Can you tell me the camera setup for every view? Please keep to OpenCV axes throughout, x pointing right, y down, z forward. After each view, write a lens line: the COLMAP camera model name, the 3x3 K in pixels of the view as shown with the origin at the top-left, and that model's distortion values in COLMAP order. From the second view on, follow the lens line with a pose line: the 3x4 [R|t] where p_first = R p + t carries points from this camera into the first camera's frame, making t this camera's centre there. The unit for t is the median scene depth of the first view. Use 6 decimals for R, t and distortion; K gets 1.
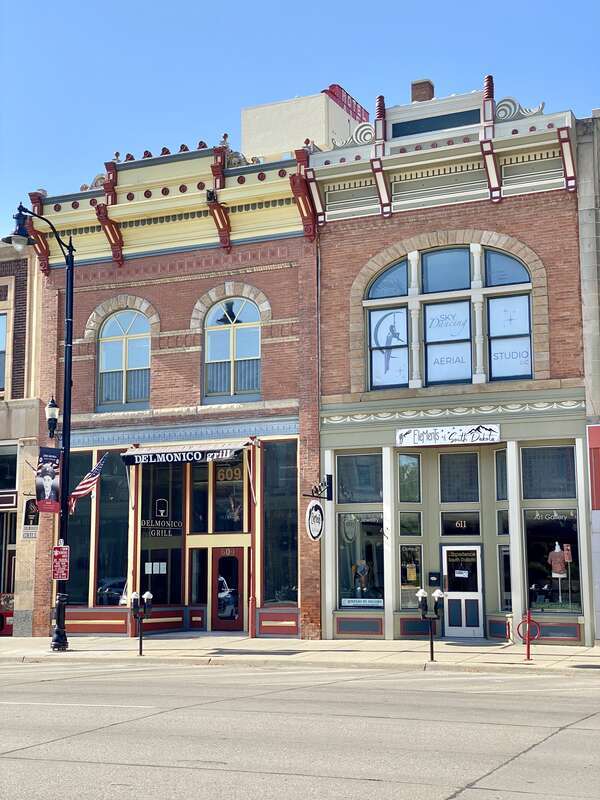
lens RADIAL K [[1199.0, 0, 296.1], [0, 1199.0, 385.0], [0, 0, 1]] dist [0.104413, 0.062990]
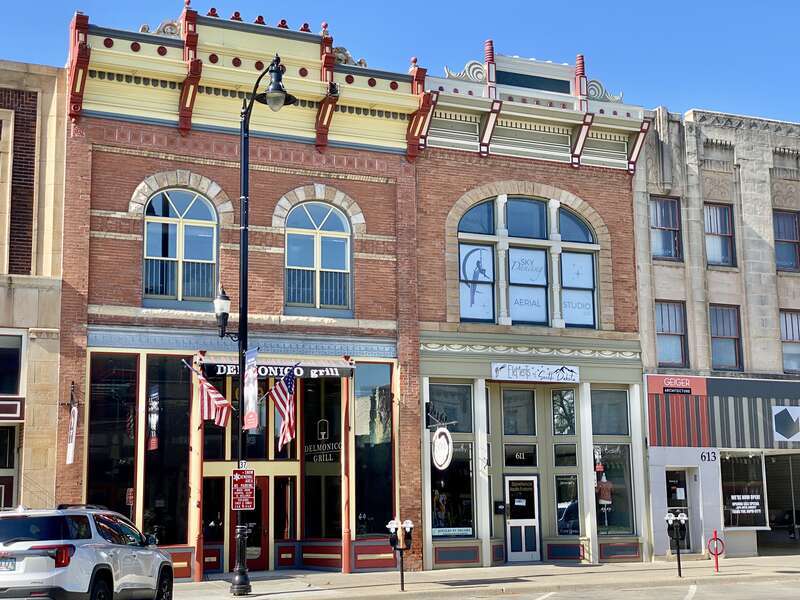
lens RADIAL K [[1285.1, 0, 426.1], [0, 1285.1, 284.5], [0, 0, 1]] dist [0.103655, 0.039154]
pose [[0.628034, 0.128819, 0.767450, -0.795641], [-0.105566, 0.991190, -0.079986, 0.063785], [-0.770992, -0.030783, 0.636100, 0.333696]]
